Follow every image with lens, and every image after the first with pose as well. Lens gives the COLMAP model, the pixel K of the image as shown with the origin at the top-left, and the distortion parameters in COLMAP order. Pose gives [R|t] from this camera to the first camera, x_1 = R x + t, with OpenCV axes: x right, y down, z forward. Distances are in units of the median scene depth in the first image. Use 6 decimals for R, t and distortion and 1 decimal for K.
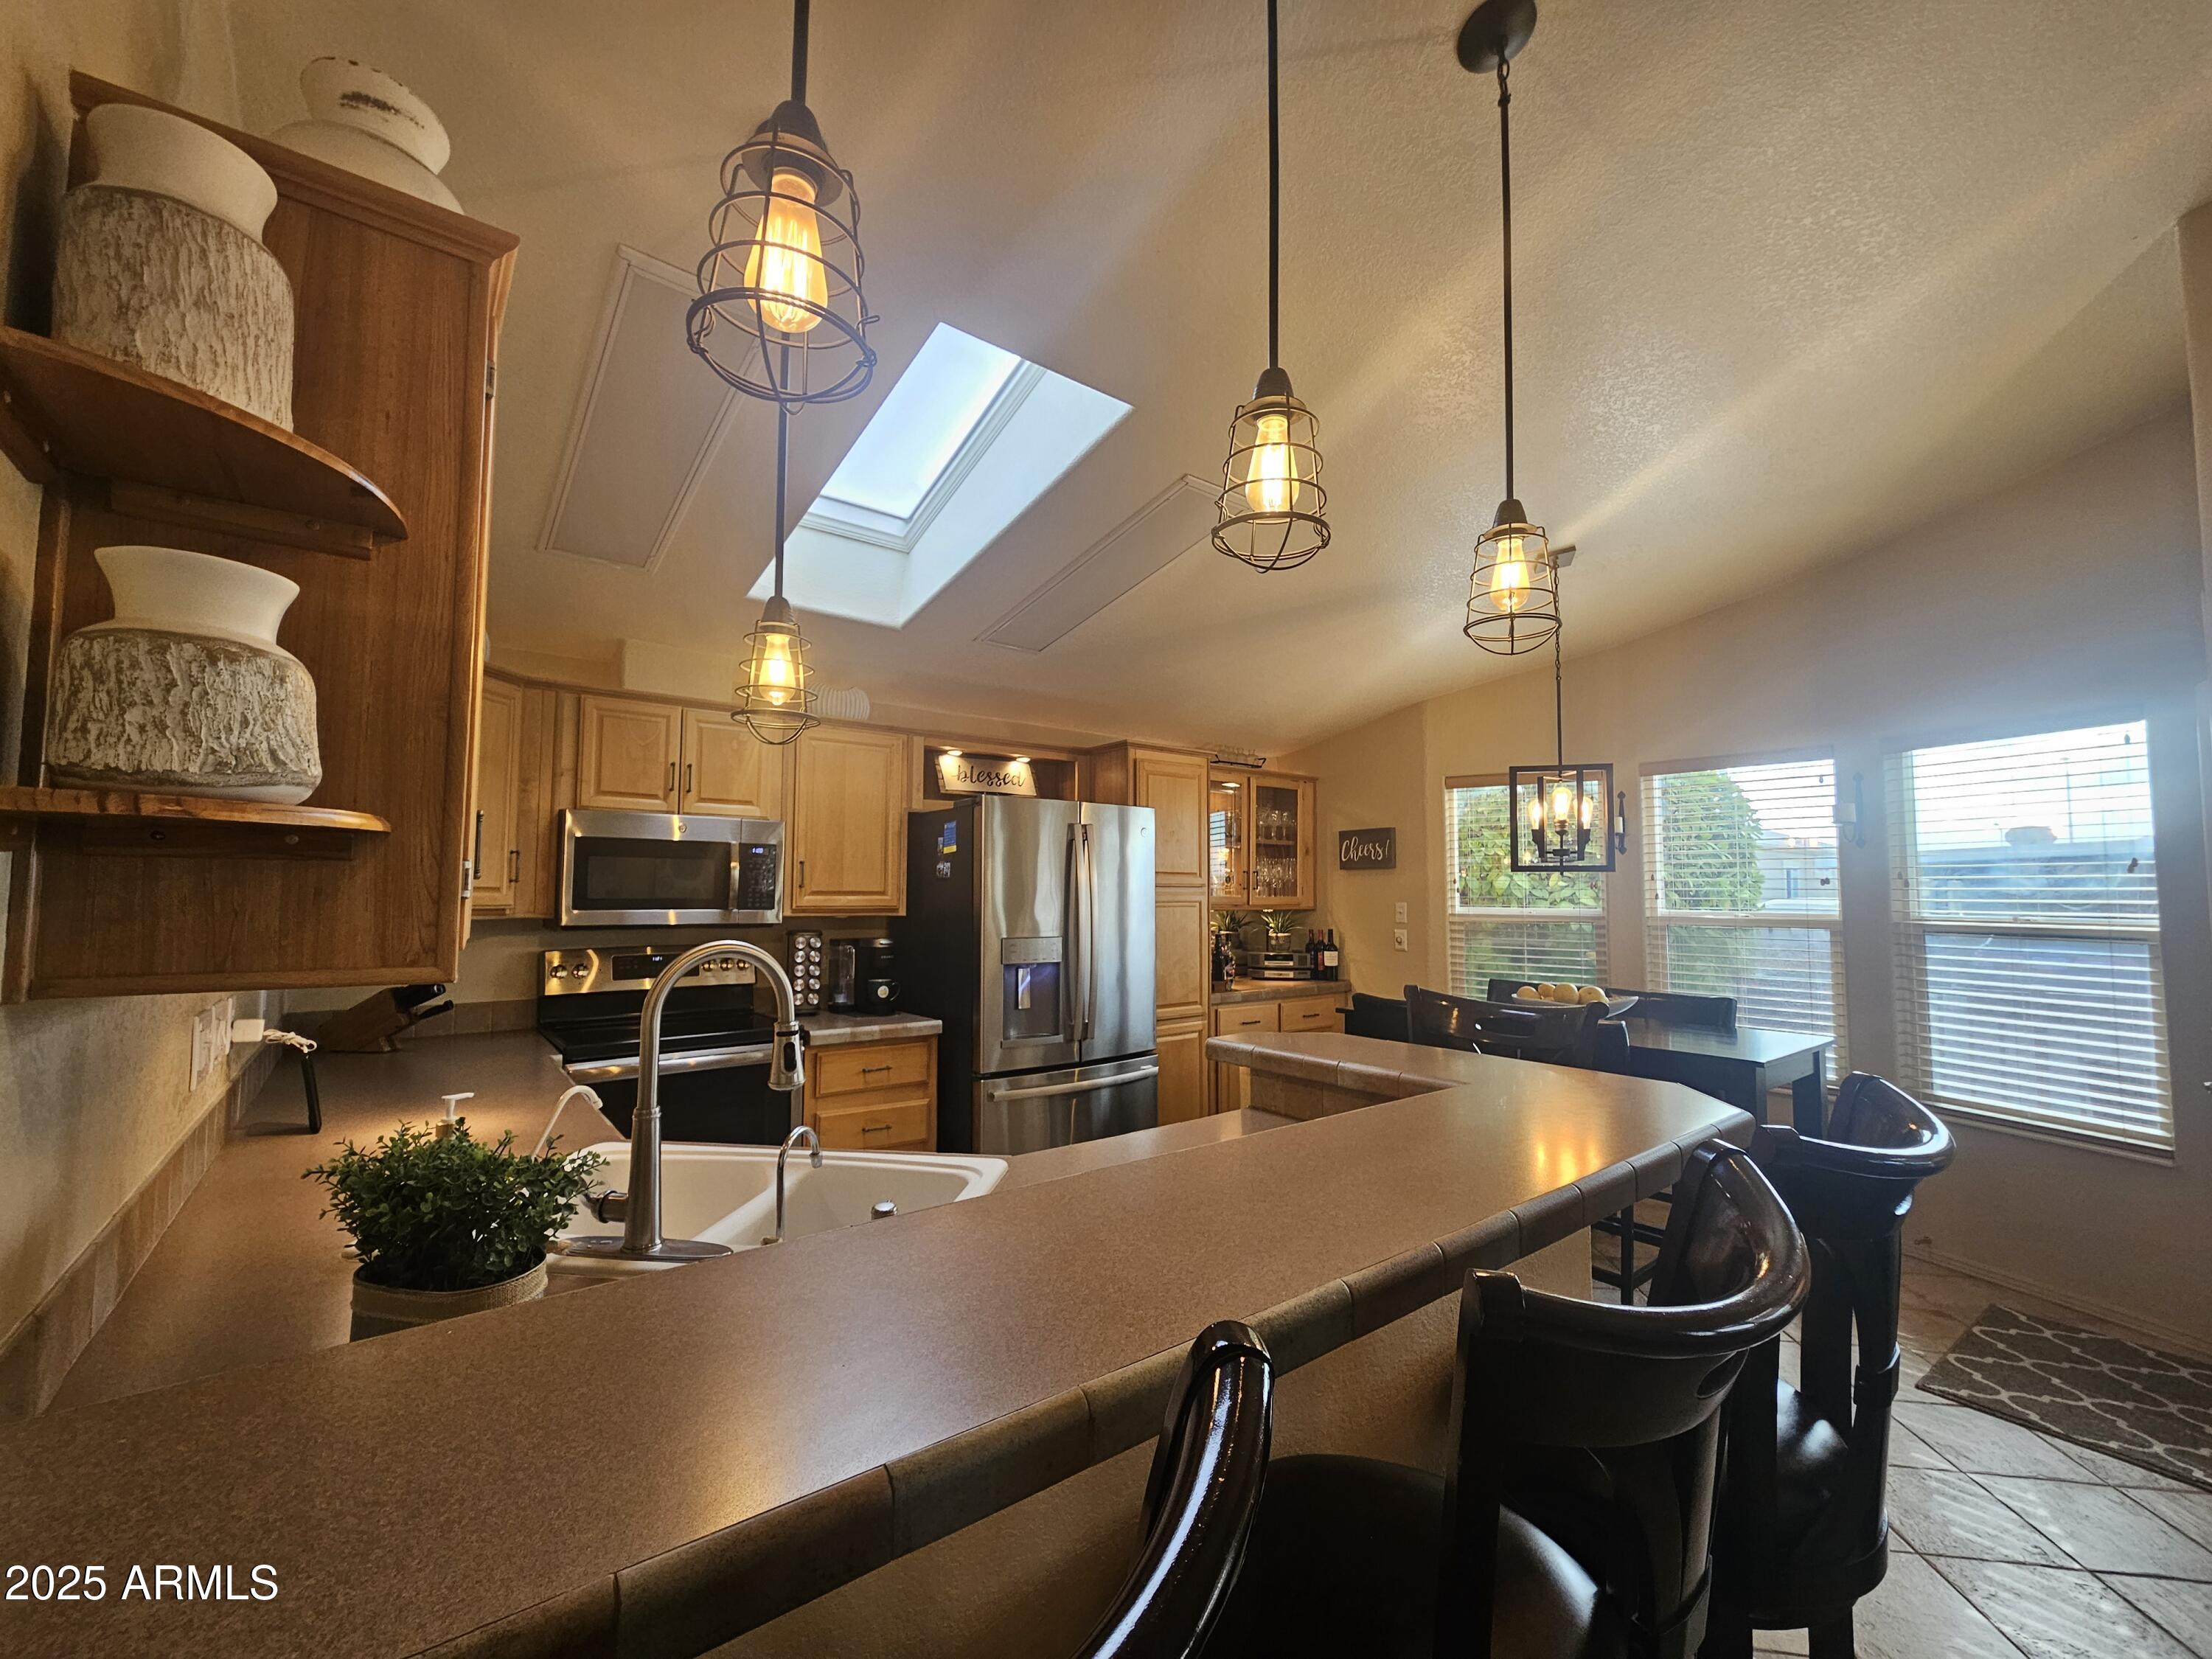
lens RADIAL K [[906.4, 0, 1103.6], [0, 906.4, 844.2], [0, 0, 1]] dist [-0.000985, 0.000958]
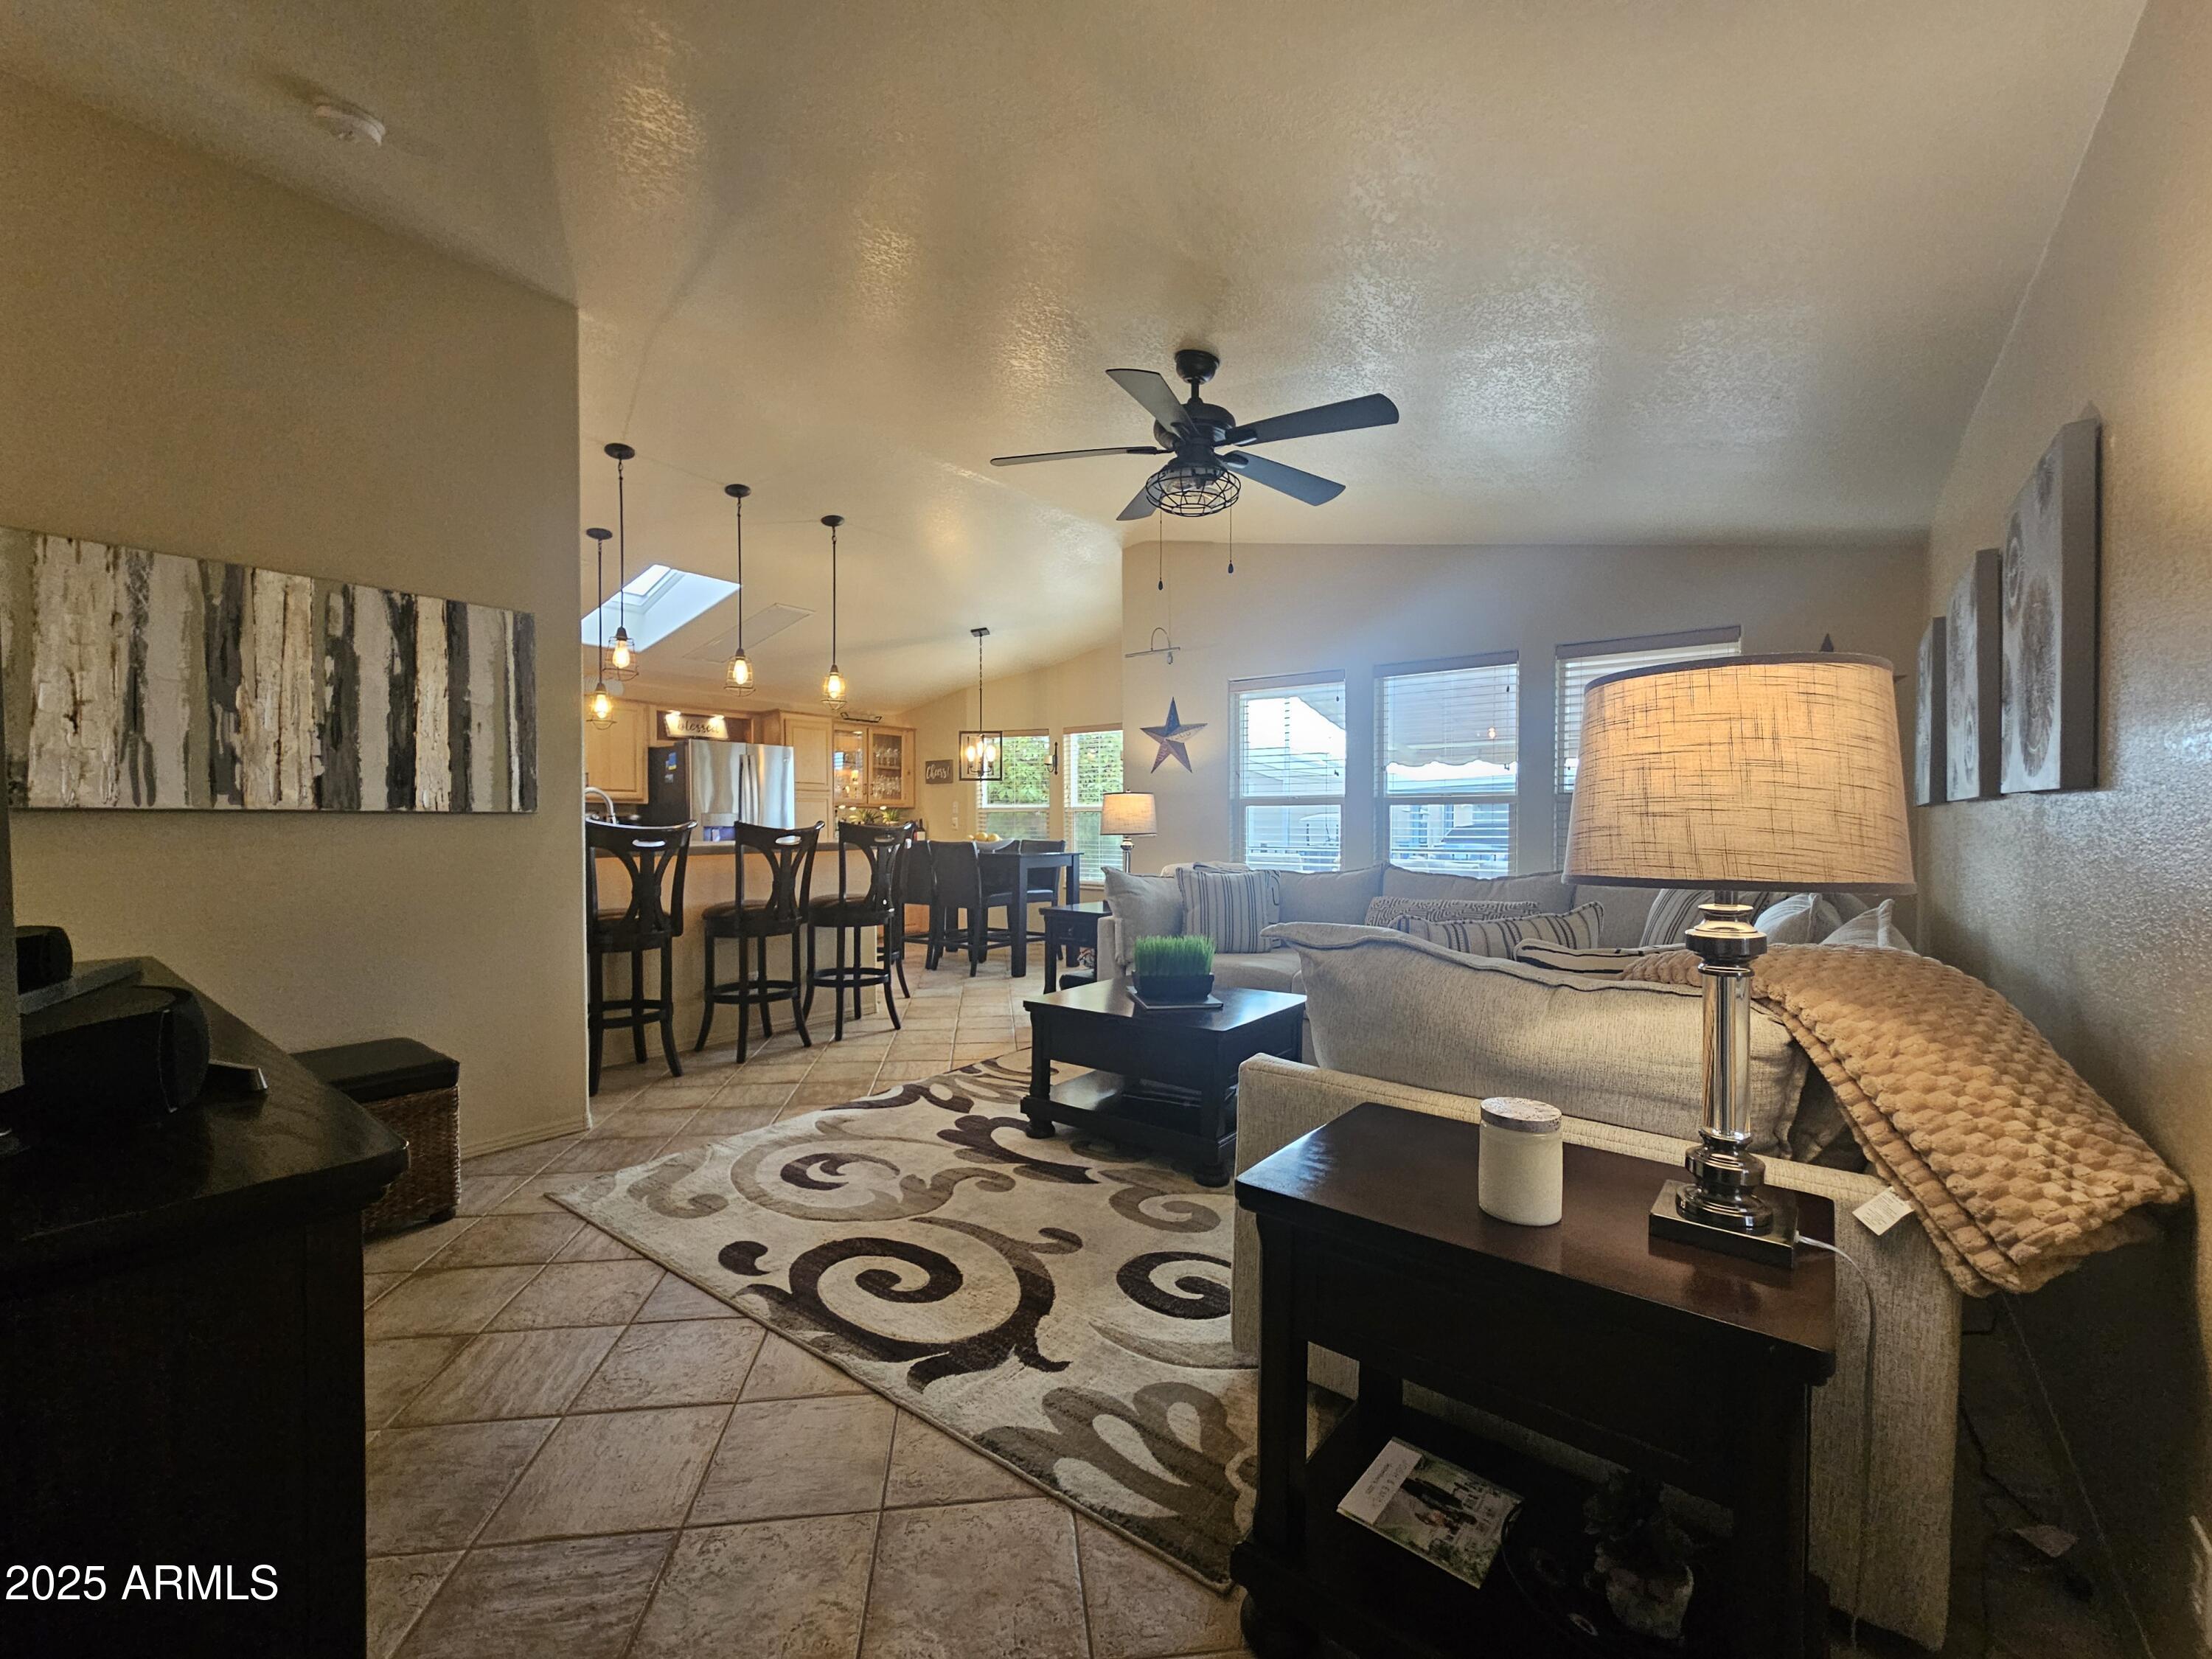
lens RADIAL K [[906.4, 0, 1099.0], [0, 906.4, 837.3], [0, 0, 1]] dist [-0.000985, 0.000958]
pose [[0.969810, -0.008315, 0.243718, 0.220237], [-0.008515, 0.997654, 0.067921, 0.013998], [-0.243711, -0.067946, 0.967465, -1.005738]]
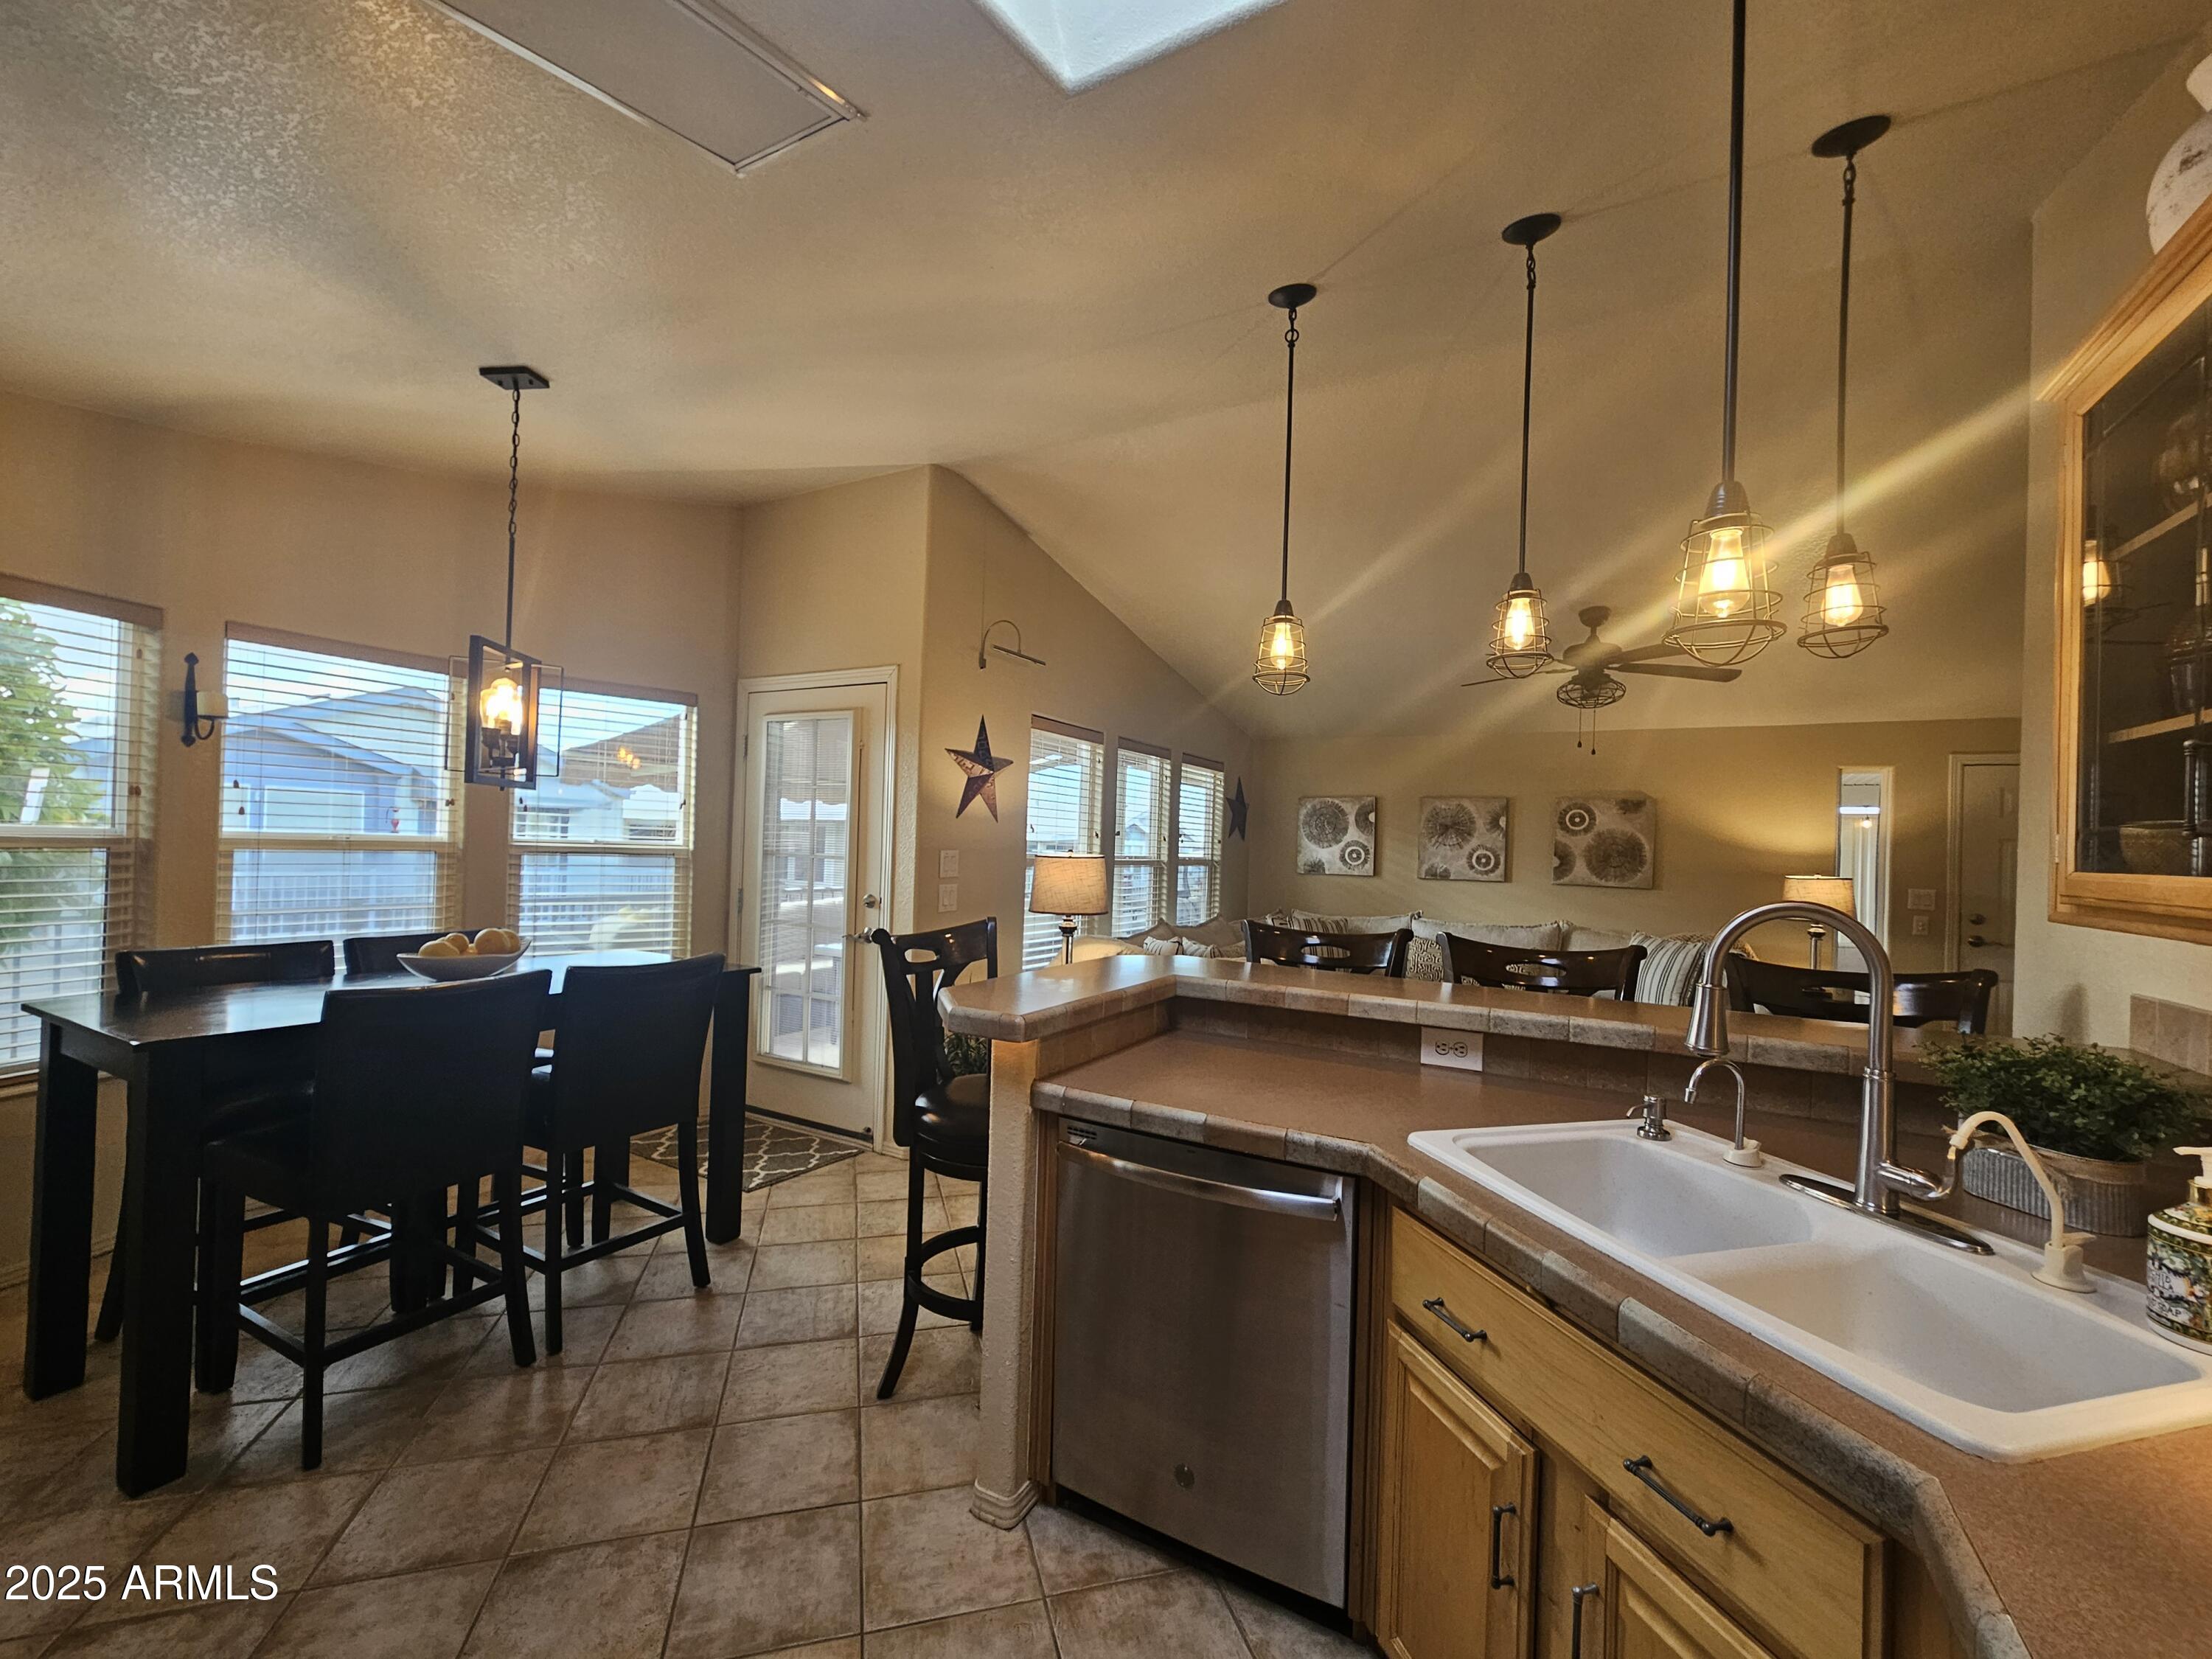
lens RADIAL K [[906.4, 0, 1101.3], [0, 906.4, 844.4], [0, 0, 1]] dist [-0.000985, 0.000958]
pose [[-0.382223, -0.015751, 0.923936, -0.351555], [-0.083091, 0.996390, -0.017387, 0.044643], [-0.920327, -0.083416, -0.382152, 0.711003]]
